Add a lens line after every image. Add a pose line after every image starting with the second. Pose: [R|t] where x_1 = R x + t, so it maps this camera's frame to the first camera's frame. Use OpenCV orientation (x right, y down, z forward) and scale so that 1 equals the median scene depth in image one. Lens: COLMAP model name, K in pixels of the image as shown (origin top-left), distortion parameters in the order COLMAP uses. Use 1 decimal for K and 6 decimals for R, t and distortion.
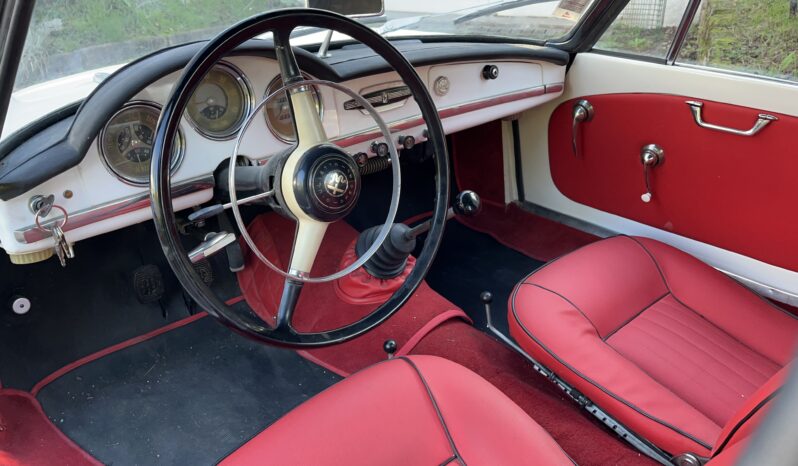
lens RADIAL K [[600.8, 0, 396.4], [0, 600.8, 222.3], [0, 0, 1]] dist [0.005679, -0.003695]
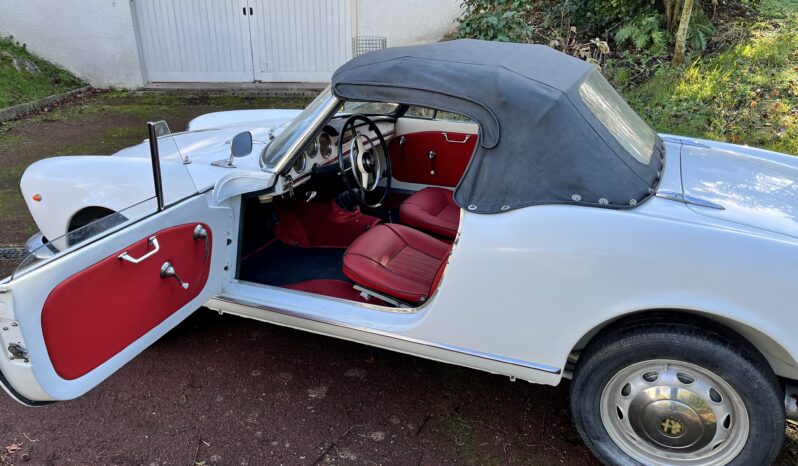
lens RADIAL K [[600.8, 0, 396.4], [0, 600.8, 222.3], [0, 0, 1]] dist [0.005679, -0.003695]
pose [[0.900498, -0.140732, 0.411459, -0.810346], [0.174538, 0.983596, -0.045564, 0.261452], [-0.398297, 0.112846, 0.910289, -1.241543]]
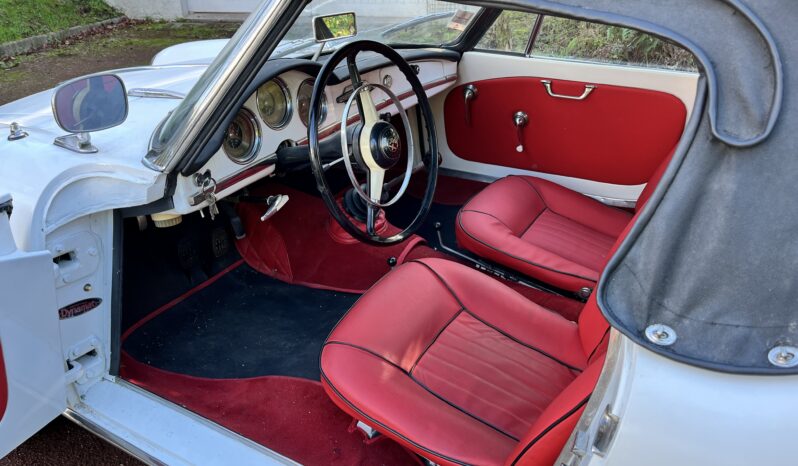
lens RADIAL K [[600.8, 0, 396.4], [0, 600.8, 222.3], [0, 0, 1]] dist [0.005679, -0.003695]
pose [[0.949242, -0.136570, 0.283353, -0.318284], [0.134227, 0.990562, 0.027766, 0.057478], [-0.284470, 0.011676, 0.958614, -0.321058]]
